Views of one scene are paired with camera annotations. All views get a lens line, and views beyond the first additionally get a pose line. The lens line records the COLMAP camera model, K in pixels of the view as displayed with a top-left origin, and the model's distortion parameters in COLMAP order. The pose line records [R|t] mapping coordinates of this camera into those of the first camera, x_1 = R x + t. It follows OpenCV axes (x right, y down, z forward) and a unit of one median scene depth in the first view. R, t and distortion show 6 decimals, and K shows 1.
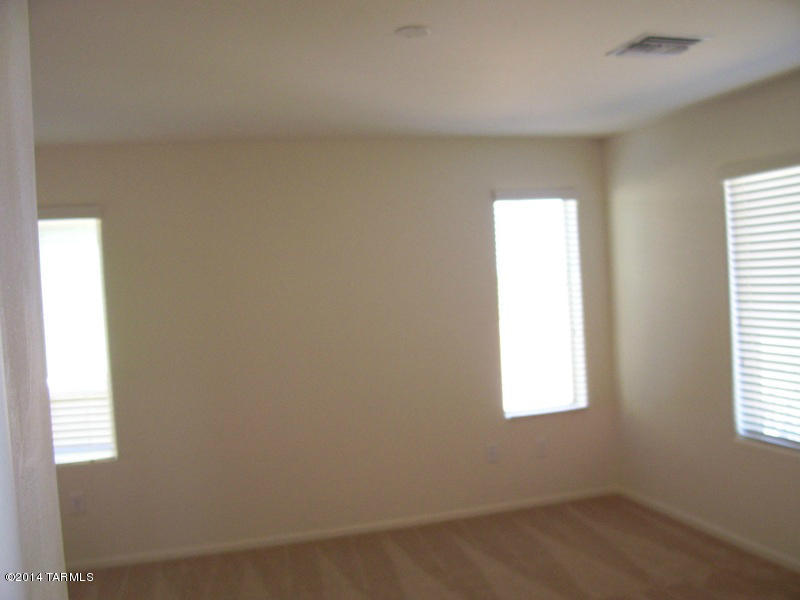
lens RADIAL K [[805.6, 0, 397.2], [0, 805.6, 310.5], [0, 0, 1]] dist [-0.193071, 0.189741]
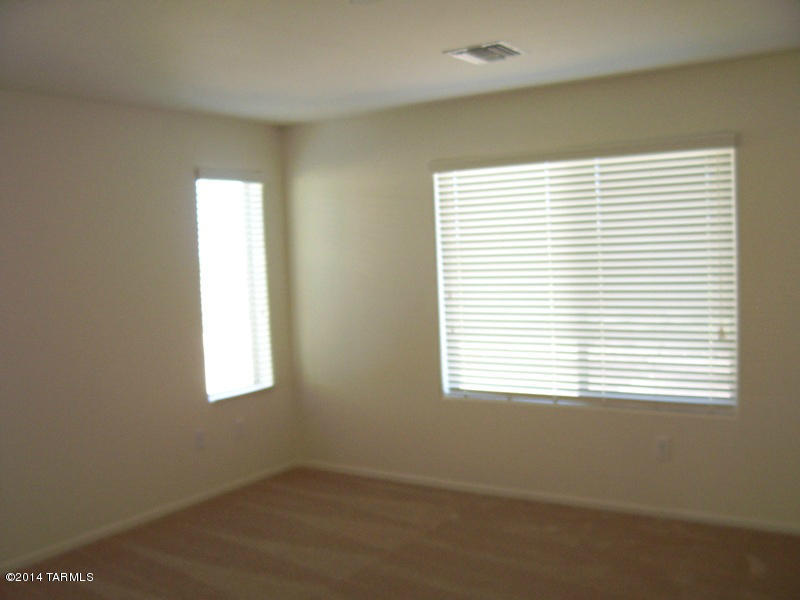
lens RADIAL K [[805.6, 0, 397.2], [0, 805.6, 310.5], [0, 0, 1]] dist [-0.193071, 0.189741]
pose [[0.764806, -0.020276, 0.643942, -0.378588], [0.022189, 0.999741, 0.005125, 0.027798], [-0.643879, 0.010369, 0.765057, 0.129454]]
